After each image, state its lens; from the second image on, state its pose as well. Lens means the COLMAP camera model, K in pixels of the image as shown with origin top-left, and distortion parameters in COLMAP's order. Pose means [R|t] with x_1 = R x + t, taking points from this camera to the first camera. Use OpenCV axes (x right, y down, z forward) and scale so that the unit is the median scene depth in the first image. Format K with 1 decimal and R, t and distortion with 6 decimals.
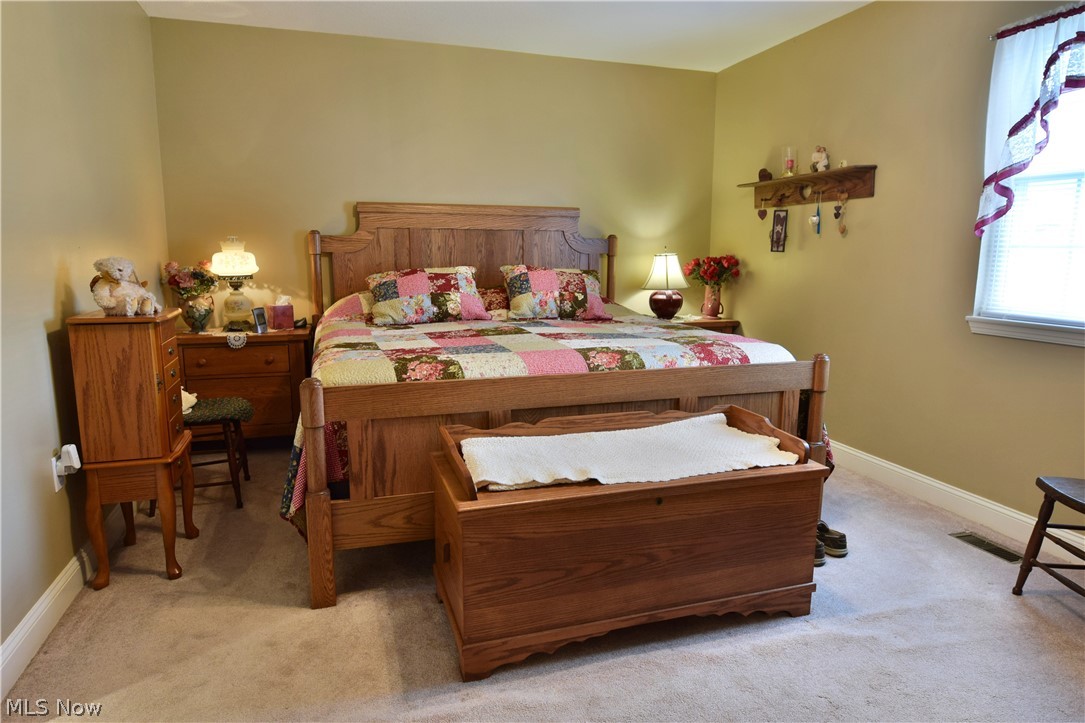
lens RADIAL K [[662.8, 0, 545.1], [0, 662.8, 362.3], [0, 0, 1]] dist [-0.009243, -0.004952]
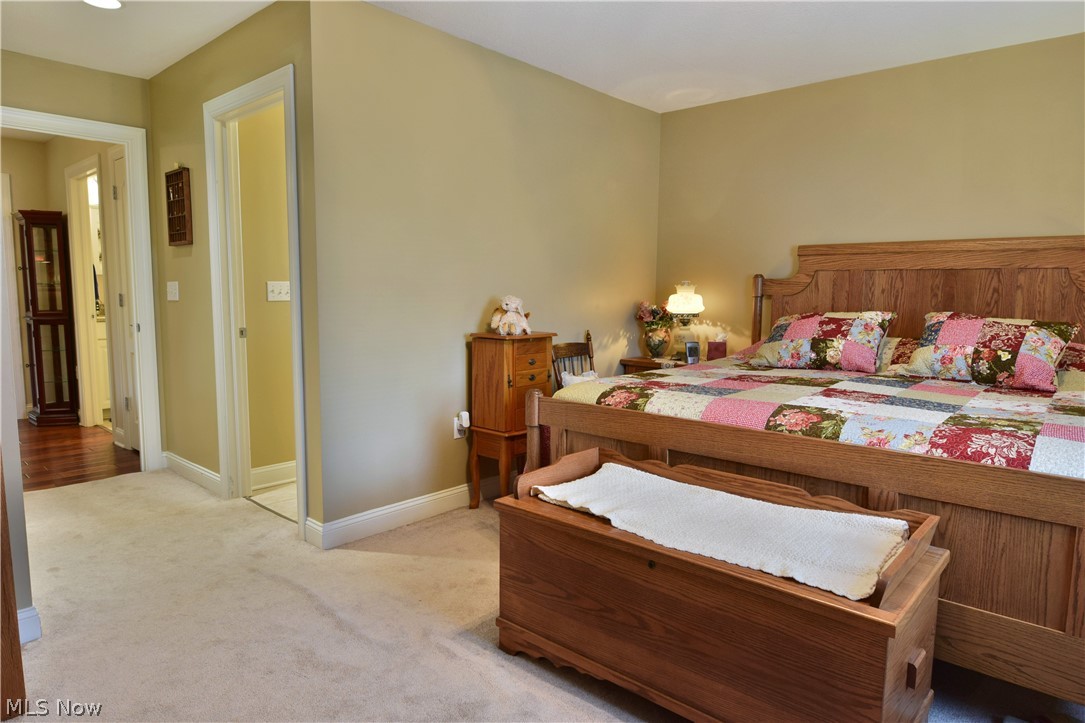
lens RADIAL K [[662.8, 0, 545.1], [0, 662.8, 362.3], [0, 0, 1]] dist [-0.009243, -0.004952]
pose [[0.500661, 0.092088, -0.860731, 0.451880], [-0.148581, 0.988711, 0.019356, -0.032107], [0.852797, 0.118197, 0.508692, 0.200451]]
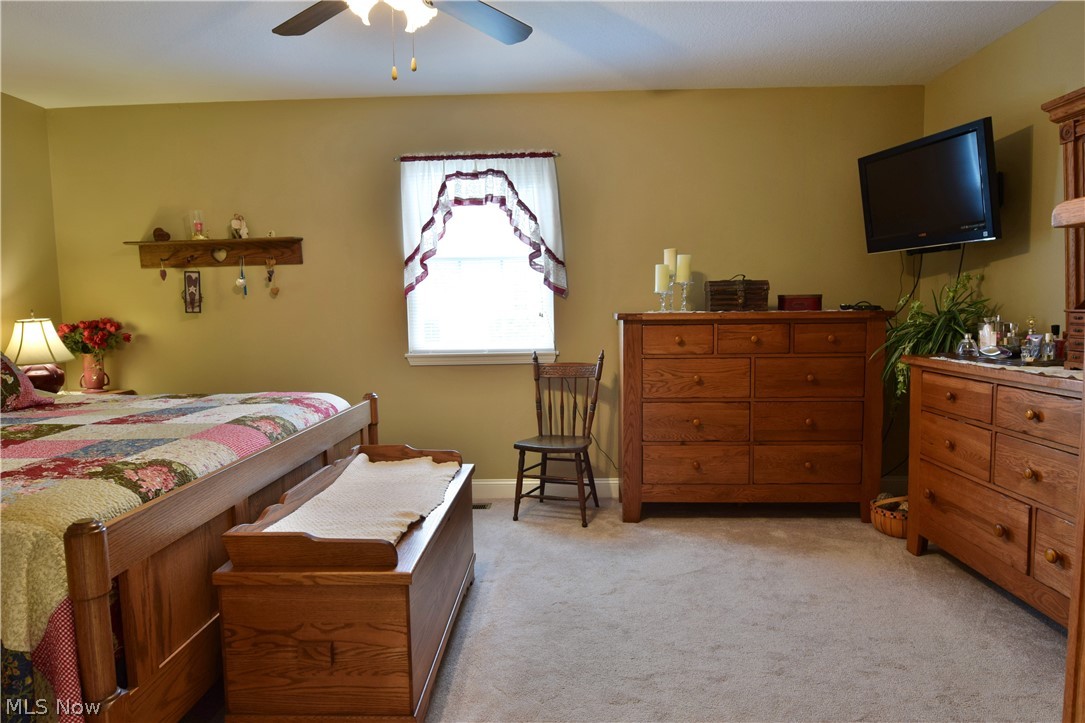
lens RADIAL K [[662.8, 0, 545.1], [0, 662.8, 362.3], [0, 0, 1]] dist [-0.009243, -0.004952]
pose [[0.338677, -0.092423, 0.936352, -0.450642], [0.175776, 0.983859, 0.033535, -0.039119], [-0.924338, 0.153231, 0.349456, 0.201504]]
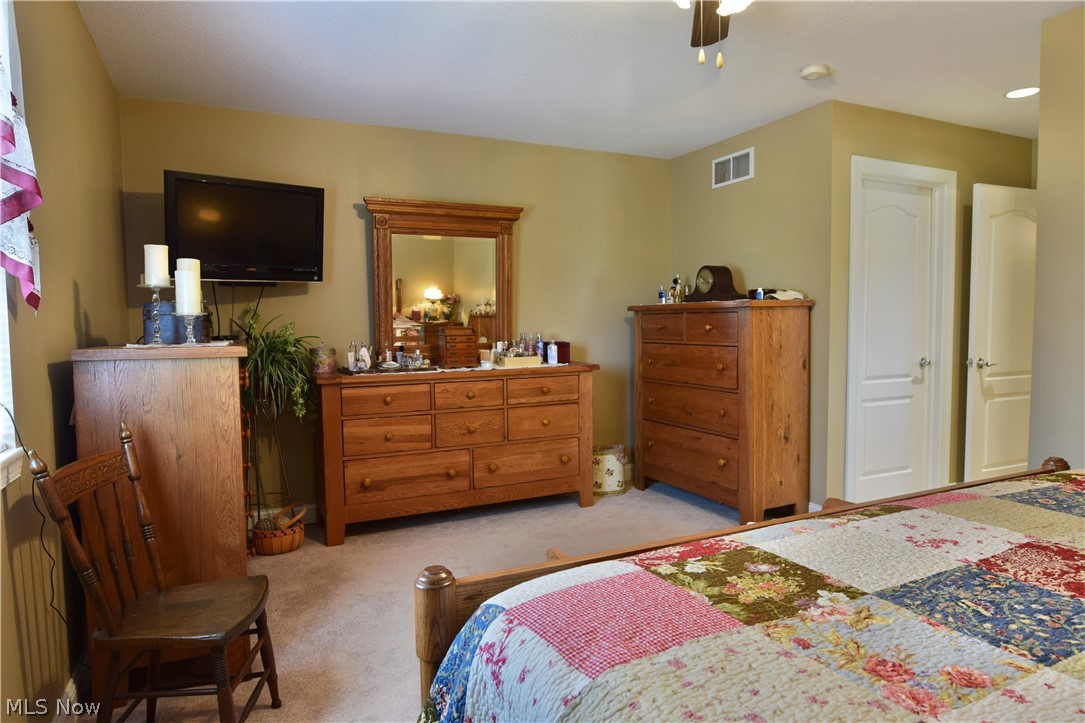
lens RADIAL K [[662.8, 0, 545.1], [0, 662.8, 362.3], [0, 0, 1]] dist [-0.009243, -0.004952]
pose [[-0.991156, 0.010225, -0.132307, 0.362687], [-0.020039, 0.974060, 0.225400, -0.197660], [0.131180, 0.226058, -0.965241, 1.111621]]
